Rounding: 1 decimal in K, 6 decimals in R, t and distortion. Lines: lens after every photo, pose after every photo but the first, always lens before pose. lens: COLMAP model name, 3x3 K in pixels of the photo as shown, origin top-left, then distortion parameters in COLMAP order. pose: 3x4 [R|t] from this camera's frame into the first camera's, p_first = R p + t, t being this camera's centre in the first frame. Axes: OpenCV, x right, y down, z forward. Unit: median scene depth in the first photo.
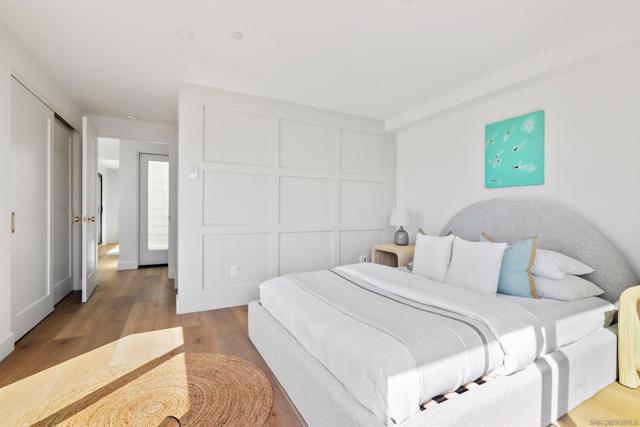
lens RADIAL K [[290.1, 0, 321.2], [0, 290.1, 213.4], [0, 0, 1]] dist [0.002087, 0.000702]
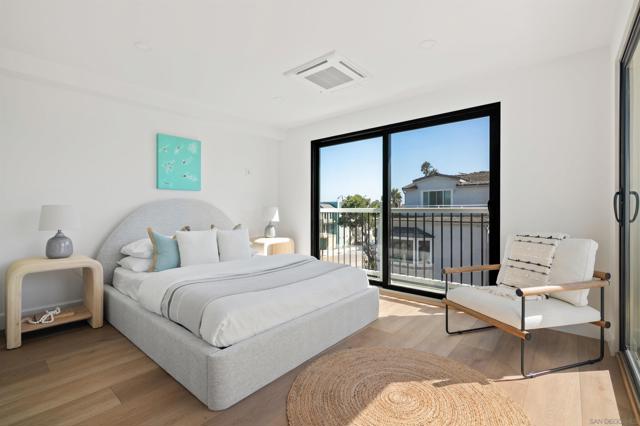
lens RADIAL K [[290.1, 0, 321.1], [0, 290.1, 209.9], [0, 0, 1]] dist [0.002087, 0.000702]
pose [[-0.369307, -0.011880, 0.929231, -0.829099], [-0.001204, 0.999924, 0.012305, -0.020479], [-0.929307, 0.003426, -0.369293, 0.939546]]
